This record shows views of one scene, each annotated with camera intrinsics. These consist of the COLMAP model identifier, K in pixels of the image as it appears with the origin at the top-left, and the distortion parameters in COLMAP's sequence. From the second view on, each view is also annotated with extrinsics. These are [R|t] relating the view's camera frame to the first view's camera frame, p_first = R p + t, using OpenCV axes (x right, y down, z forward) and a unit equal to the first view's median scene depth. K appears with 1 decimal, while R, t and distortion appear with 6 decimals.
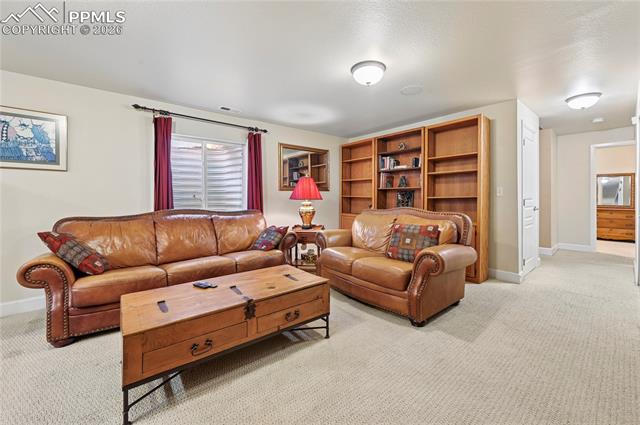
lens RADIAL K [[260.5, 0, 327.6], [0, 260.5, 199.0], [0, 0, 1]] dist [-0.000088, 0.000005]
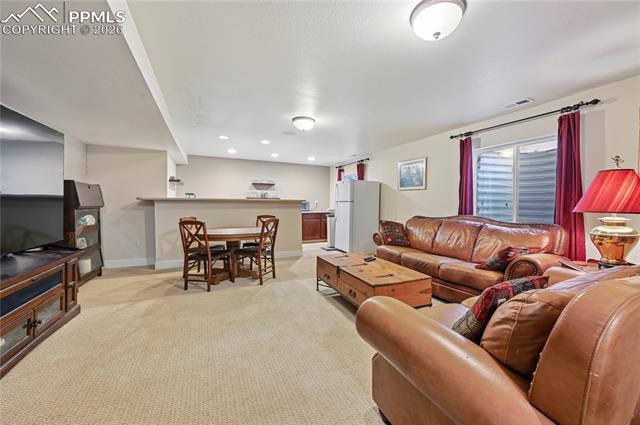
lens RADIAL K [[260.5, 0, 327.6], [0, 260.5, 199.0], [0, 0, 1]] dist [-0.000088, 0.000005]
pose [[-0.277357, -0.007717, -0.960736, 0.711542], [-0.005390, 0.999965, -0.006476, -0.023386], [0.960752, 0.003382, -0.277389, 0.732128]]
